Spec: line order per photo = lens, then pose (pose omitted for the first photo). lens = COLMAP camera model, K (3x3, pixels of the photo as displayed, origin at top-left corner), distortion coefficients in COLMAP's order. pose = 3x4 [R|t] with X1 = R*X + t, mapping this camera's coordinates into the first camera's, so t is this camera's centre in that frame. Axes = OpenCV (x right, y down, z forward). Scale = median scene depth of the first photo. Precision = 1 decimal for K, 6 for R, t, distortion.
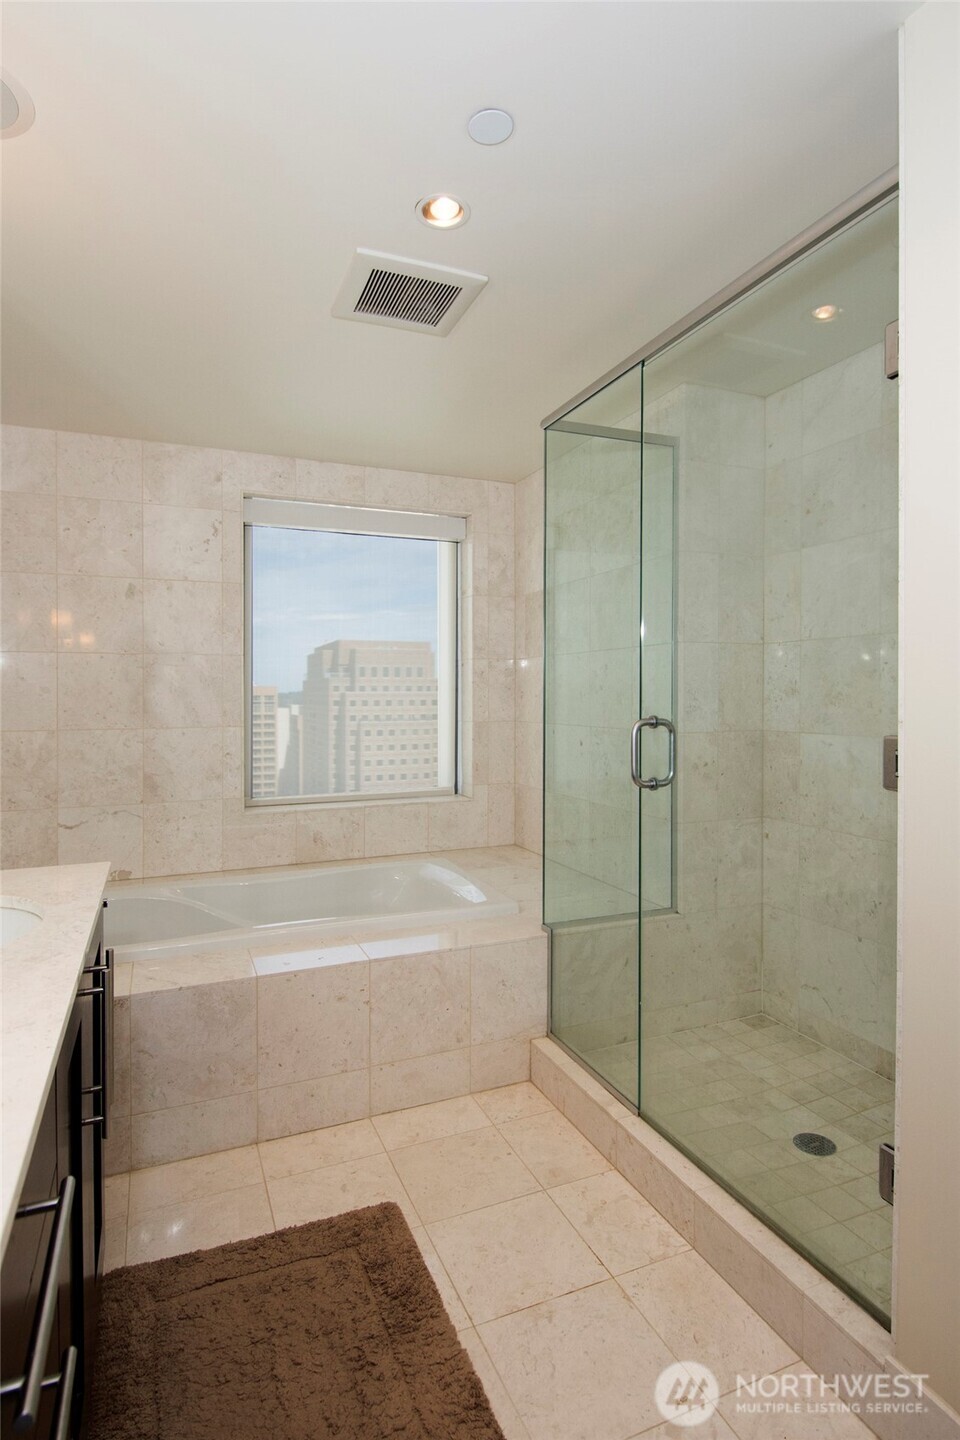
lens RADIAL K [[757.7, 0, 469.4], [0, 757.7, 697.9], [0, 0, 1]] dist [0.017628, -0.013824]
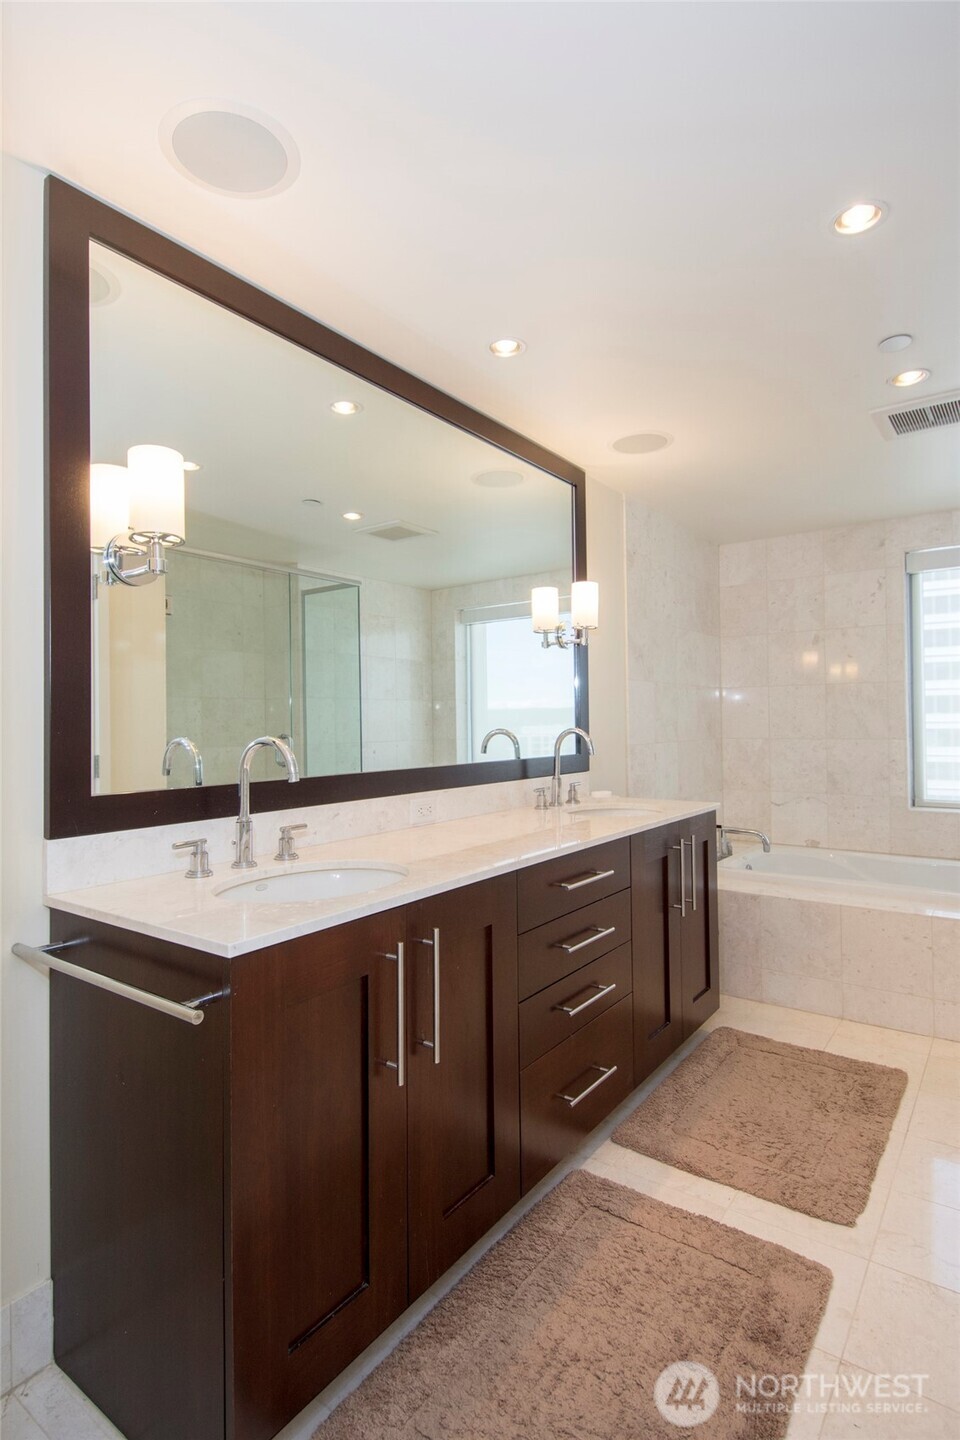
lens RADIAL K [[757.7, 0, 484.3], [0, 757.7, 720.9], [0, 0, 1]] dist [0.017628, -0.013824]
pose [[0.515502, -0.003509, -0.856881, 0.605265], [0.001178, 0.999994, -0.003387, 0.017172], [0.856887, 0.000737, 0.515503, -0.331906]]
